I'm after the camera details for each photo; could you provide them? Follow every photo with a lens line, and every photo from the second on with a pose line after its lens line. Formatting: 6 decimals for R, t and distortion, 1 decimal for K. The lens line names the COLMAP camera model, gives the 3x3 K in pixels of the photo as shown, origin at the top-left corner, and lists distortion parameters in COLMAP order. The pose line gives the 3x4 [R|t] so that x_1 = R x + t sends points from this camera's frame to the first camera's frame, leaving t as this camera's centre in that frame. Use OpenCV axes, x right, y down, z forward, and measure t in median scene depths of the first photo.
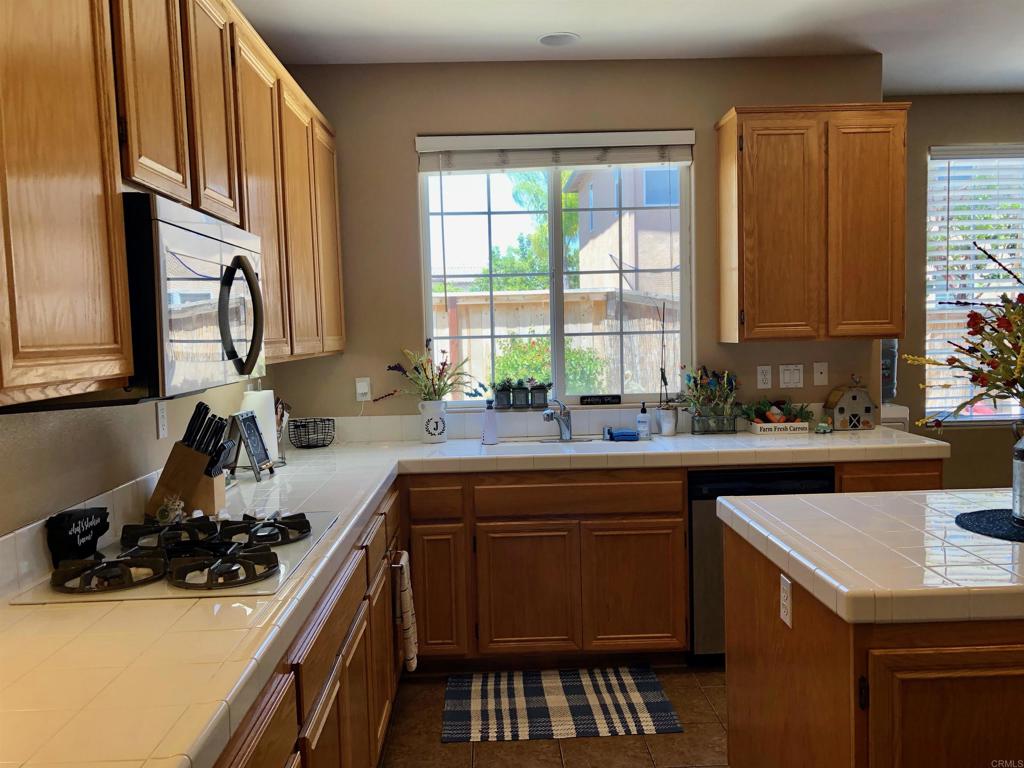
lens RADIAL K [[843.6, 0, 517.6], [0, 843.6, 381.8], [0, 0, 1]] dist [0.098414, -0.107671]
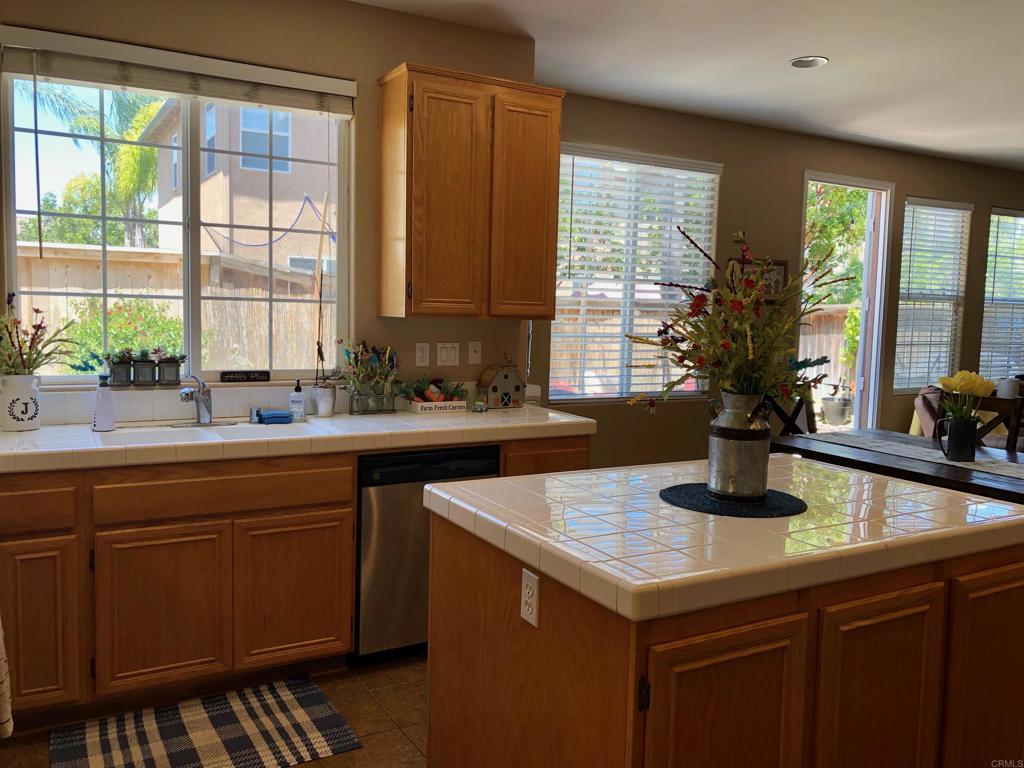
lens RADIAL K [[843.6, 0, 517.6], [0, 843.6, 381.8], [0, 0, 1]] dist [0.098414, -0.107671]
pose [[0.885926, 0.007097, 0.463773, -0.065182], [-0.019467, 0.999571, 0.021890, 0.002712], [-0.463418, -0.028422, 0.885684, 0.109678]]
